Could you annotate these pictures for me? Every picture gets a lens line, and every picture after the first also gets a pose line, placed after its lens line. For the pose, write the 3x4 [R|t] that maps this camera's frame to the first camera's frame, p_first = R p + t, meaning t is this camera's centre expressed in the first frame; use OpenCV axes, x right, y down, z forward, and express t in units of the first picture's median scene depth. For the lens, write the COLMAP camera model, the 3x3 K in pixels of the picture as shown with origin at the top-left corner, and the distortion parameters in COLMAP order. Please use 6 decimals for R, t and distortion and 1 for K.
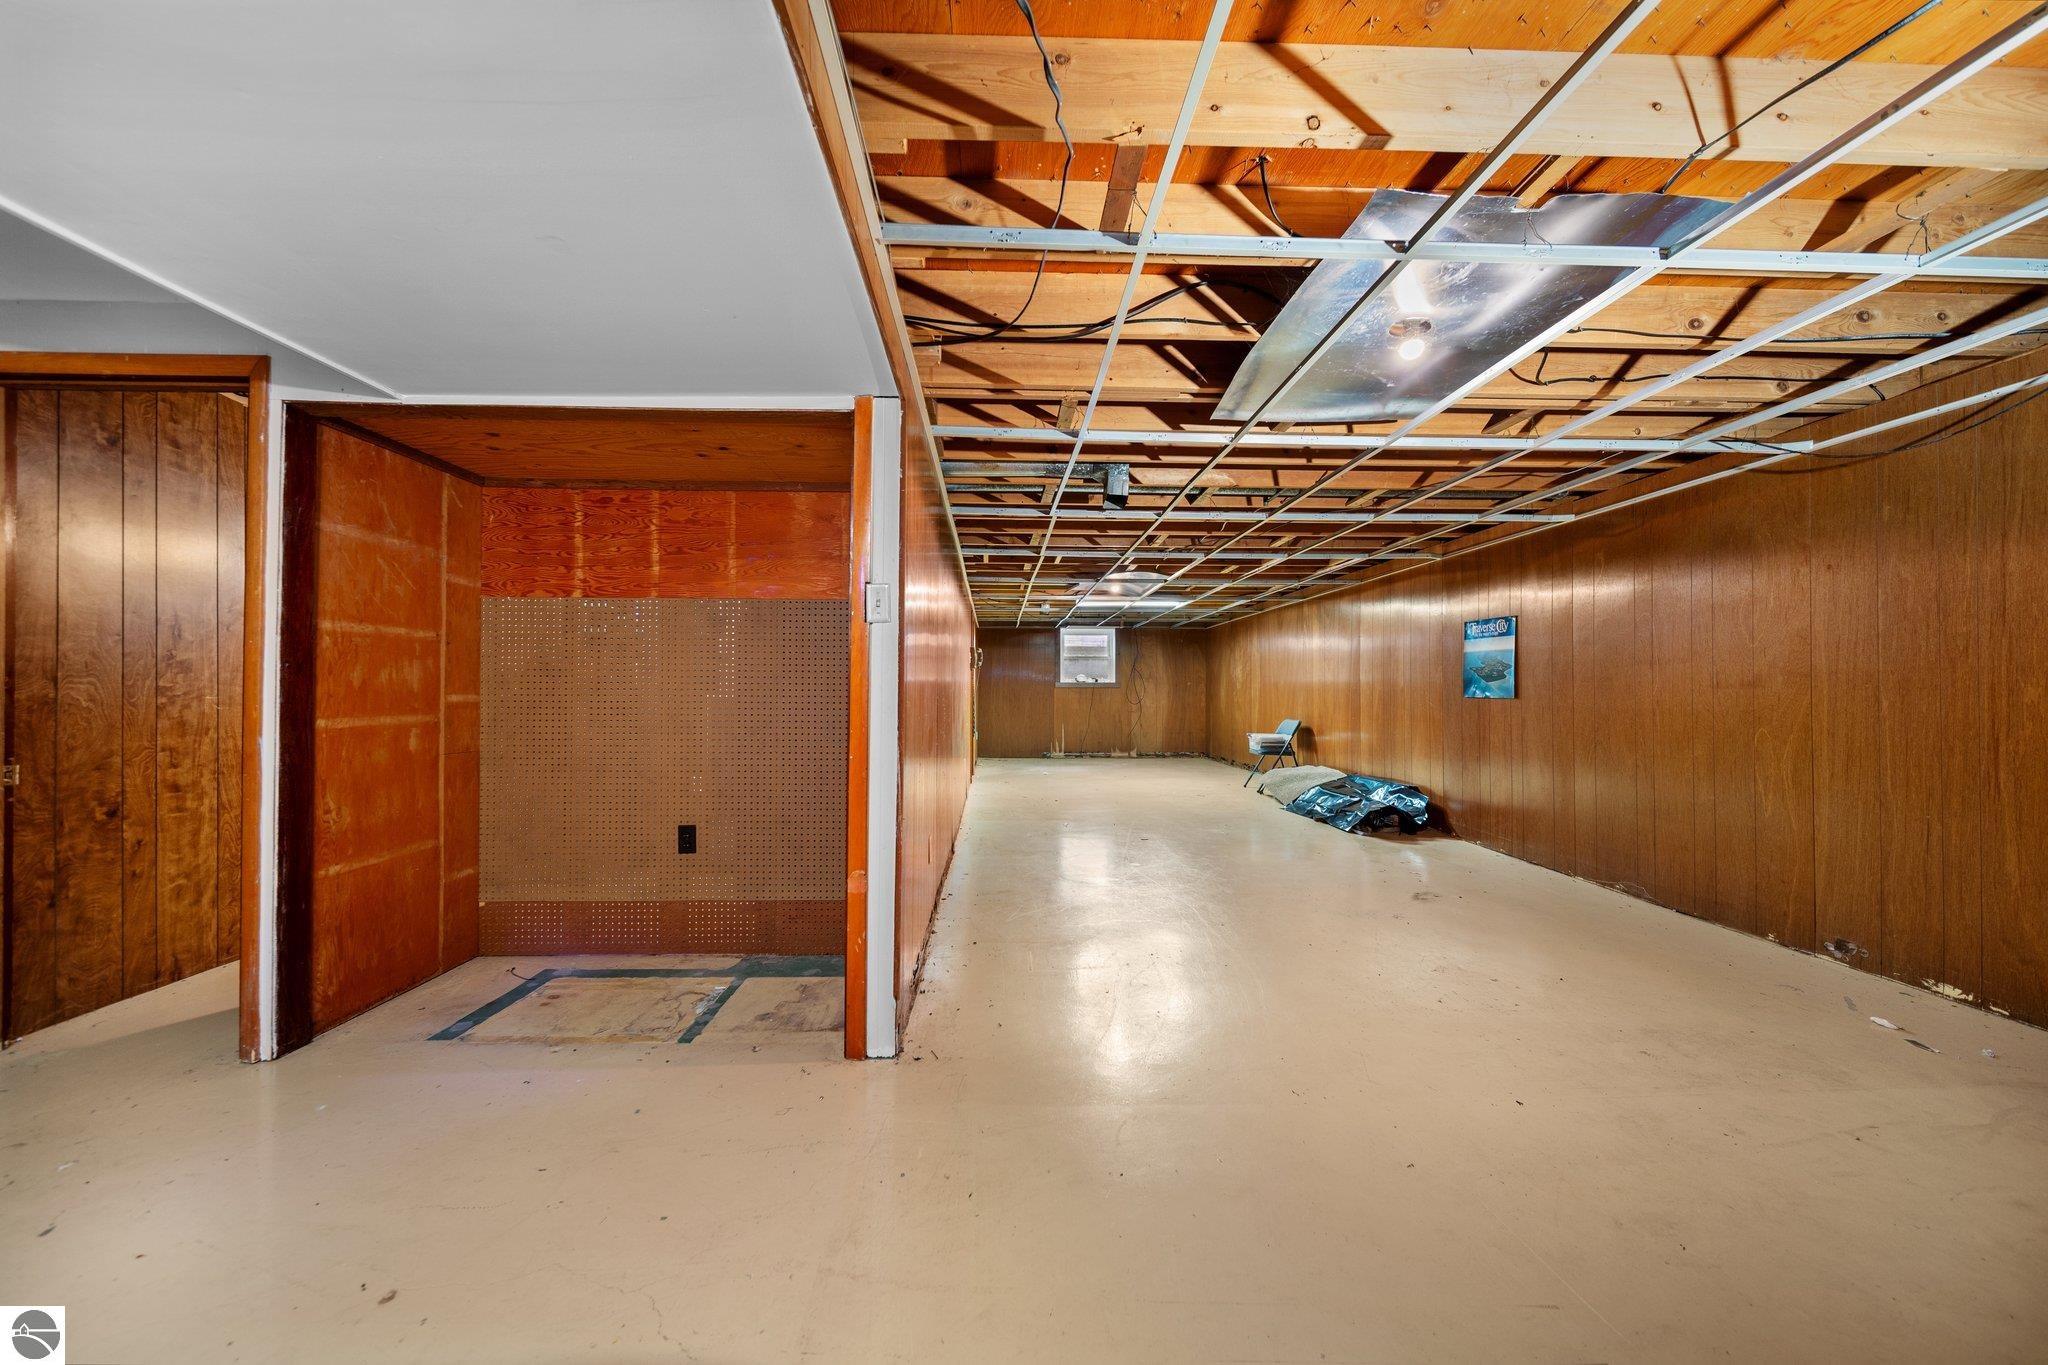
lens RADIAL K [[719.2, 0, 1018.2], [0, 719.2, 691.0], [0, 0, 1]] dist [0.000364, -0.001699]
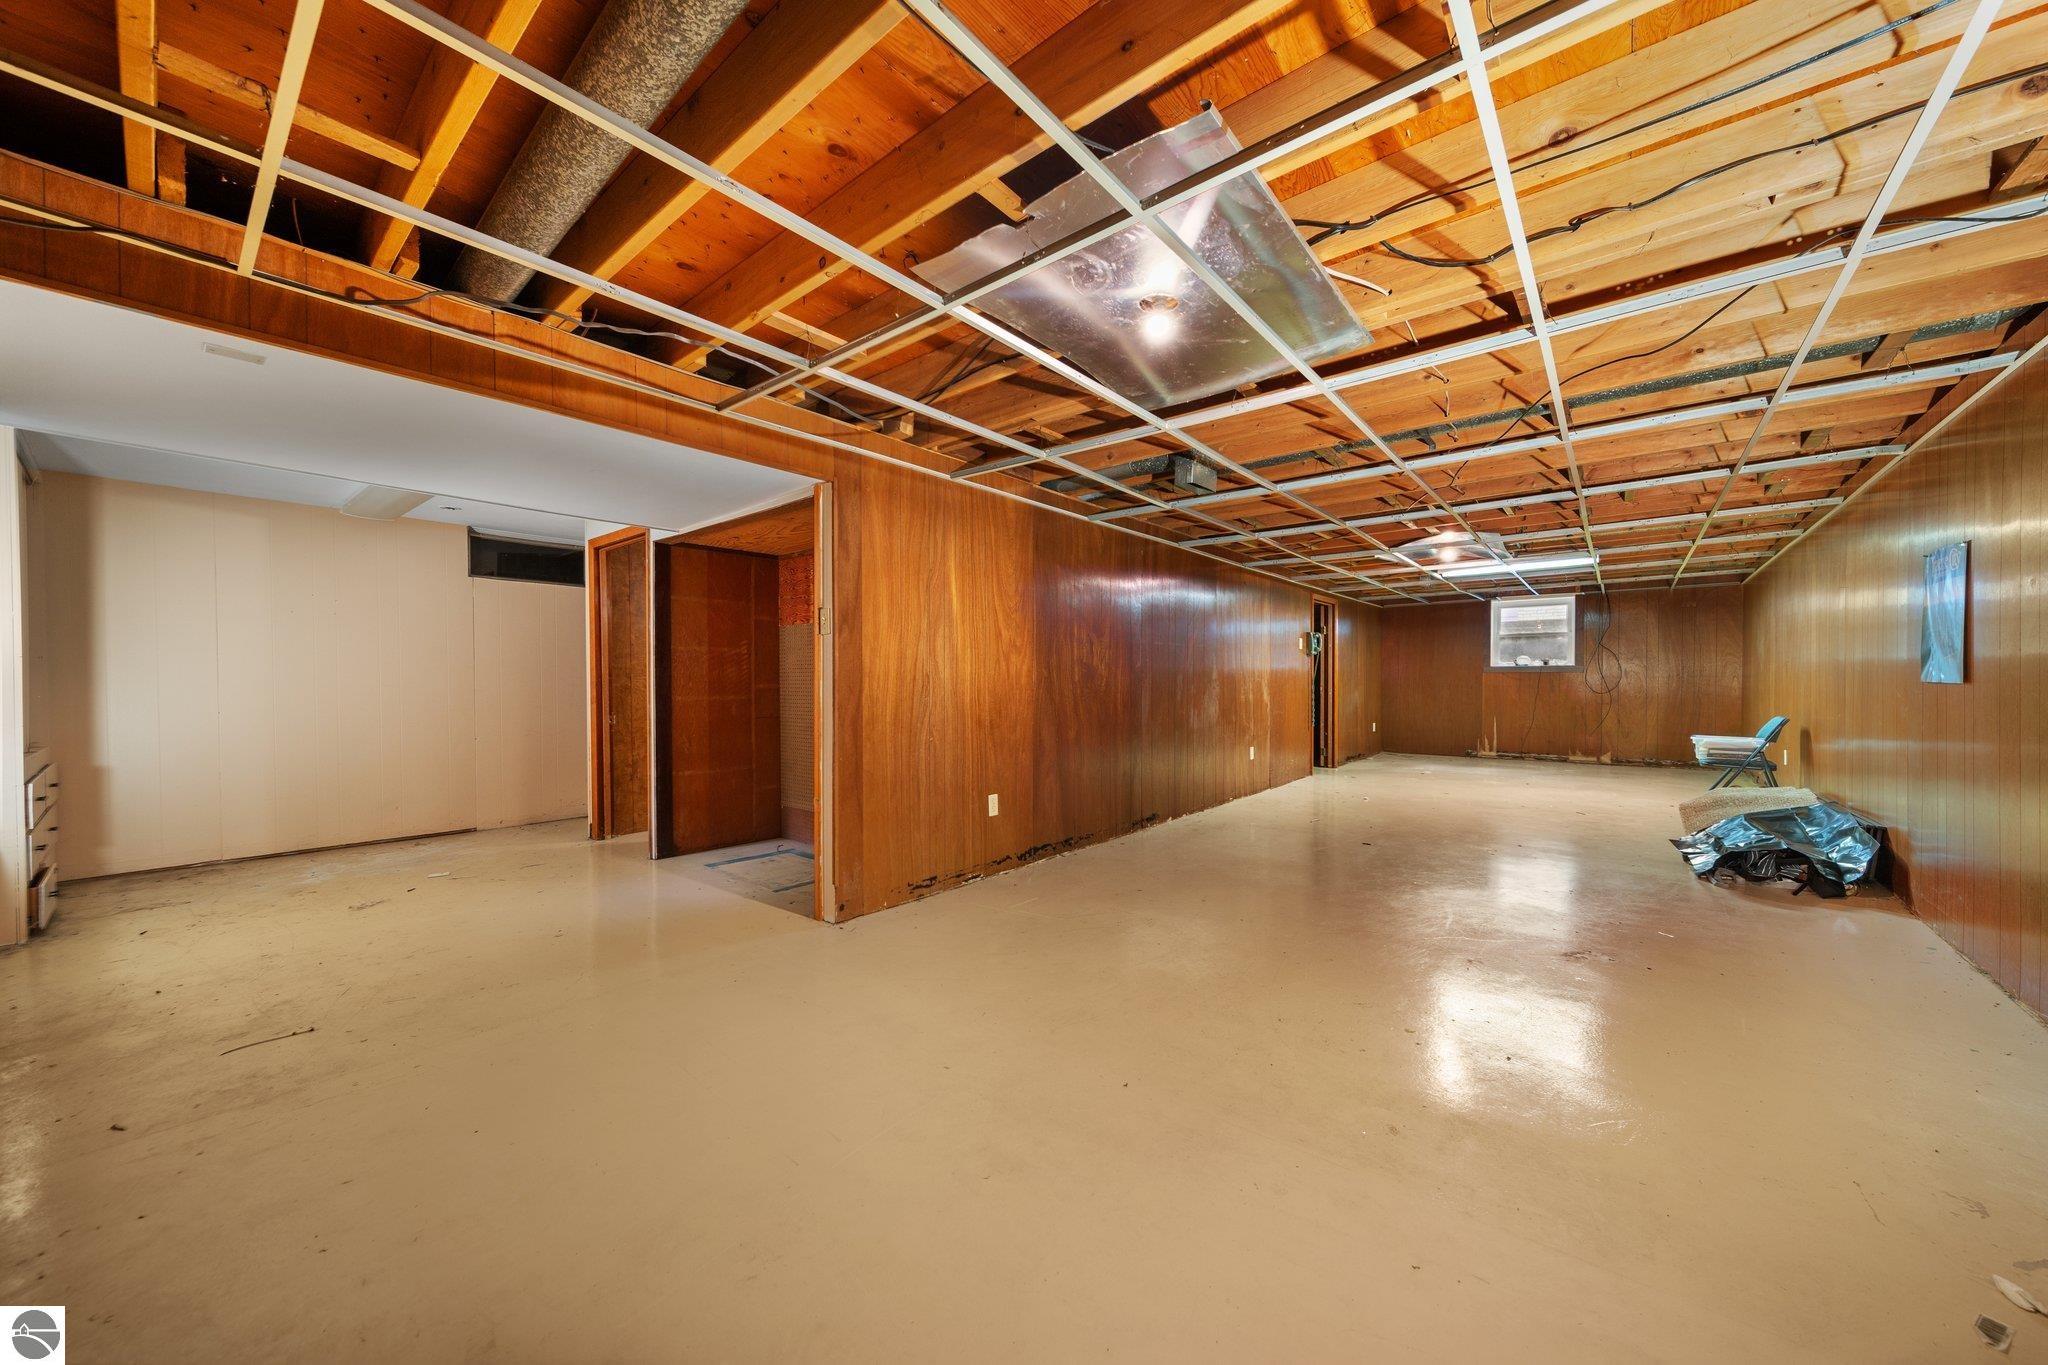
lens RADIAL K [[719.2, 0, 1018.2], [0, 719.2, 691.0], [0, 0, 1]] dist [0.000364, -0.001699]
pose [[0.747890, 0.002119, -0.663819, 0.861600], [0.008235, 0.999888, 0.012470, 0.006011], [0.663771, -0.014793, 0.747789, 0.110104]]
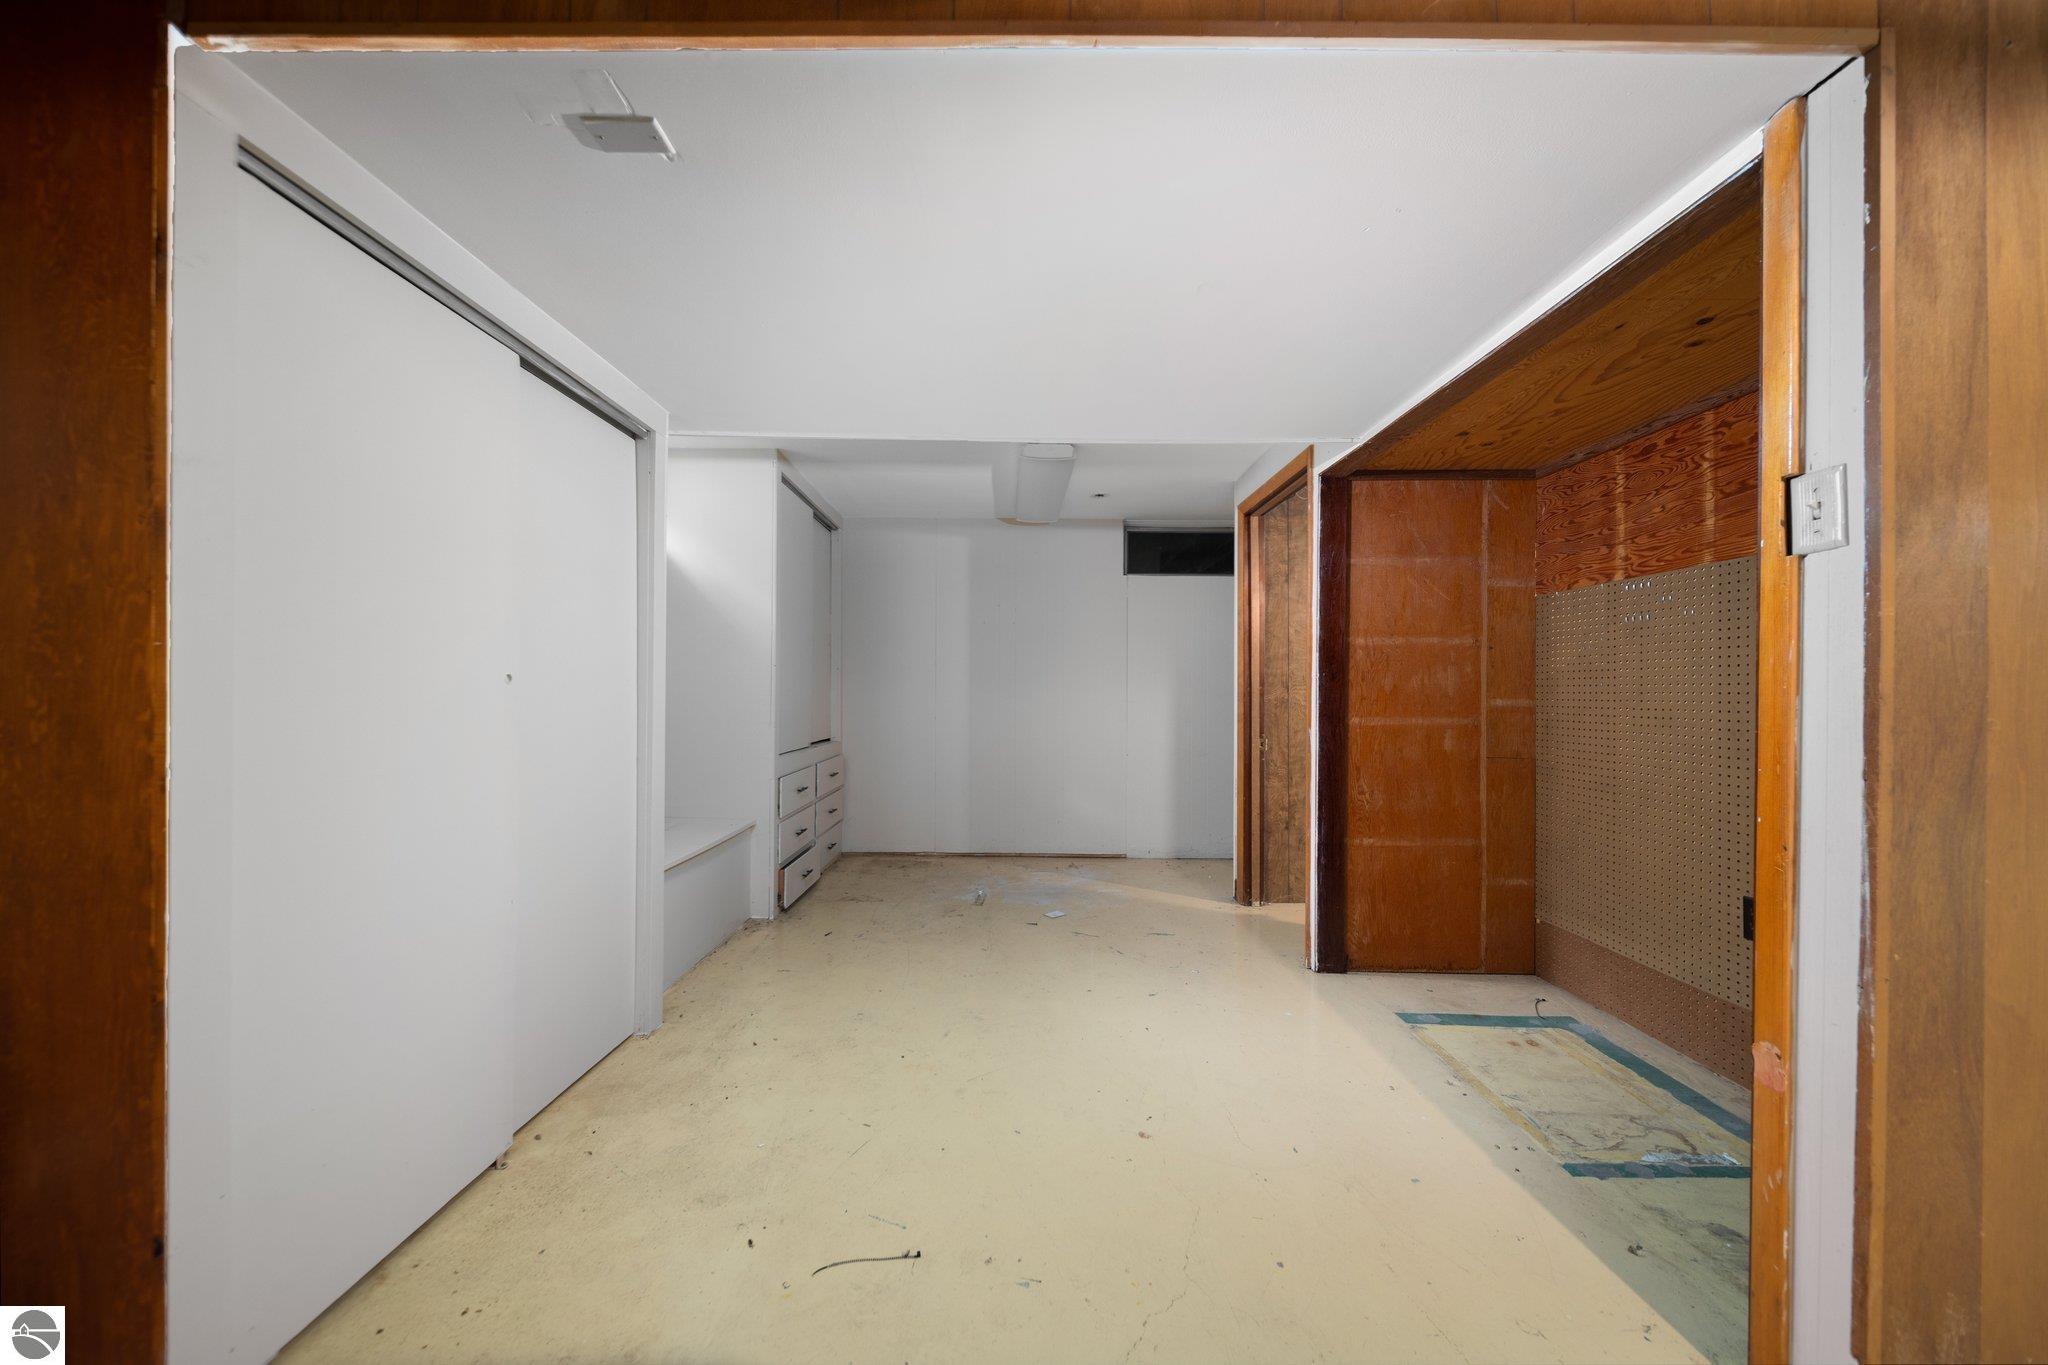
lens RADIAL K [[719.2, 0, 1018.2], [0, 719.2, 691.0], [0, 0, 1]] dist [0.000364, -0.001699]
pose [[-0.028264, -0.005741, -0.999584, 0.235899], [-0.004634, 0.999974, -0.005612, 0.002994], [0.999590, 0.004473, -0.028290, 0.369449]]
